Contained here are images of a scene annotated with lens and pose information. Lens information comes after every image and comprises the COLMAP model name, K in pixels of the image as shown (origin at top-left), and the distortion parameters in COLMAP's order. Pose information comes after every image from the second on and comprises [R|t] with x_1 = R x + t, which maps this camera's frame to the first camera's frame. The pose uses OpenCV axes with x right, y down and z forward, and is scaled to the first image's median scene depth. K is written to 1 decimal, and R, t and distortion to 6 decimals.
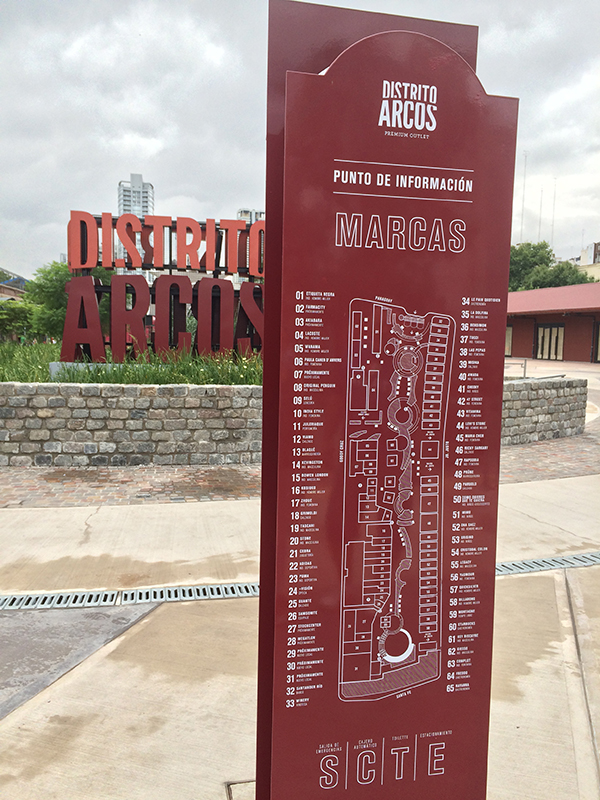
lens RADIAL K [[679.3, 0, 300.0], [0, 679.3, 402.3], [0, 0, 1]] dist [0.068742, -0.070594]
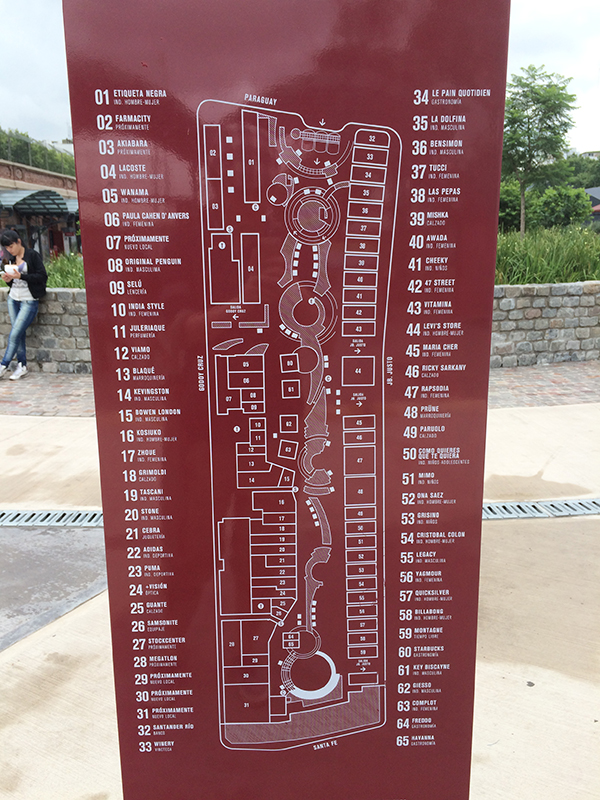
lens RADIAL K [[679.3, 0, 303.8], [0, 679.3, 401.2], [0, 0, 1]] dist [0.068742, -0.070594]
pose [[0.979799, 0.015669, -0.199370, 0.162789], [0.010911, 0.991253, 0.131526, 0.011053], [0.199687, -0.131045, 0.971057, 0.259383]]
